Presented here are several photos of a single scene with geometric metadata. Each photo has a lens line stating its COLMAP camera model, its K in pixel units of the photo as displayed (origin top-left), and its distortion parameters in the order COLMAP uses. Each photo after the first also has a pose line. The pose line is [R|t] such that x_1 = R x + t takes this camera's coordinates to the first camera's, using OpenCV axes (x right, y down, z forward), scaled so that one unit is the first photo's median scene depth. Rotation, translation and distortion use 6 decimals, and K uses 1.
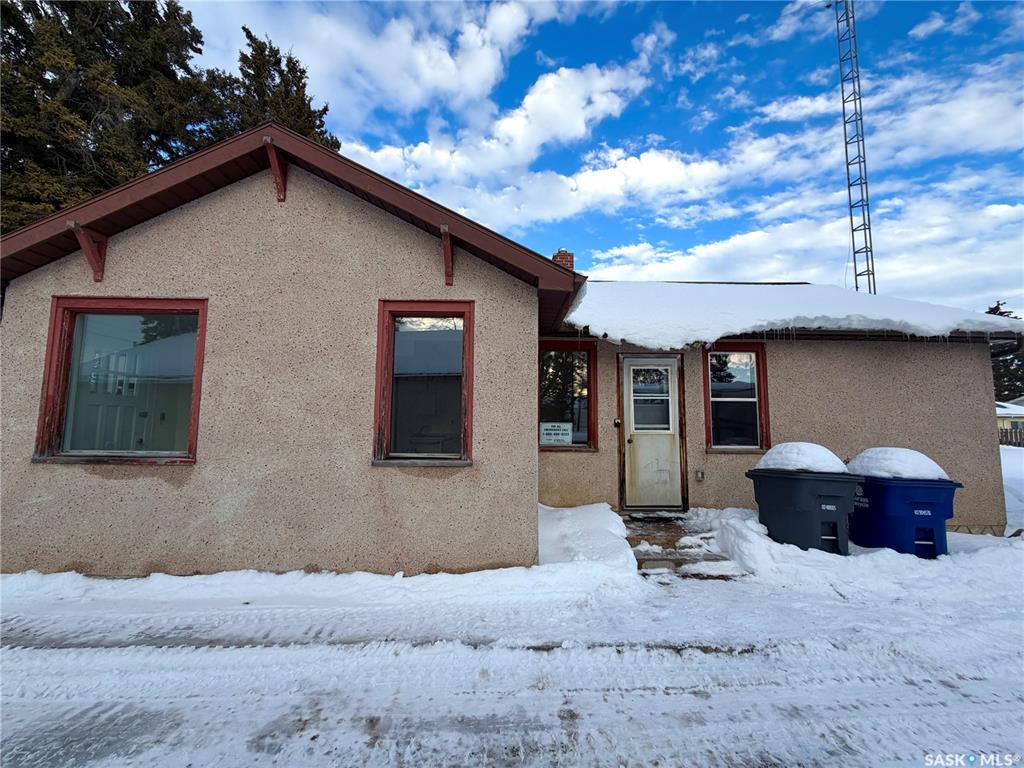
lens RADIAL K [[405.8, 0, 510.3], [0, 405.8, 391.9], [0, 0, 1]] dist [-0.000506, 0.001232]
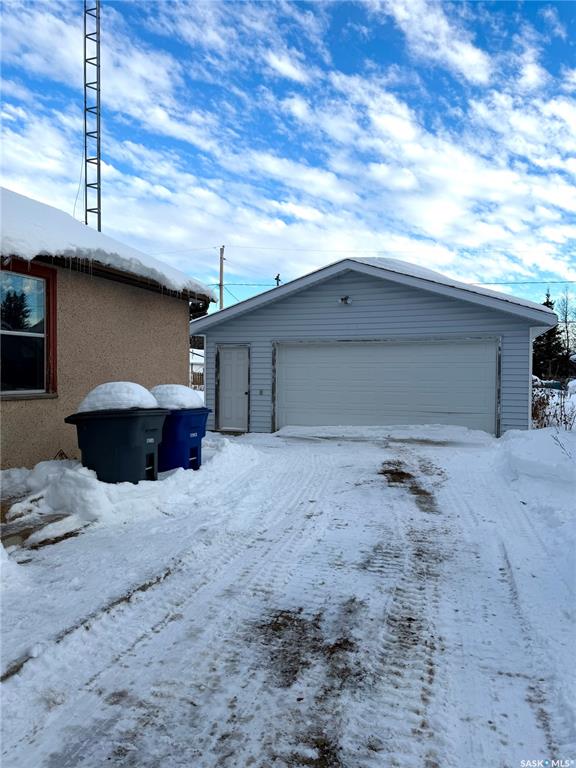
lens RADIAL K [[547.6, 0, 283.8], [0, 547.6, 379.1], [0, 0, 1]] dist [0.049369, -0.031606]
pose [[0.343860, -0.022492, 0.938752, -0.459777], [-0.075873, 0.995779, 0.051650, 0.017785], [-0.935951, -0.088987, 0.340702, 0.178626]]
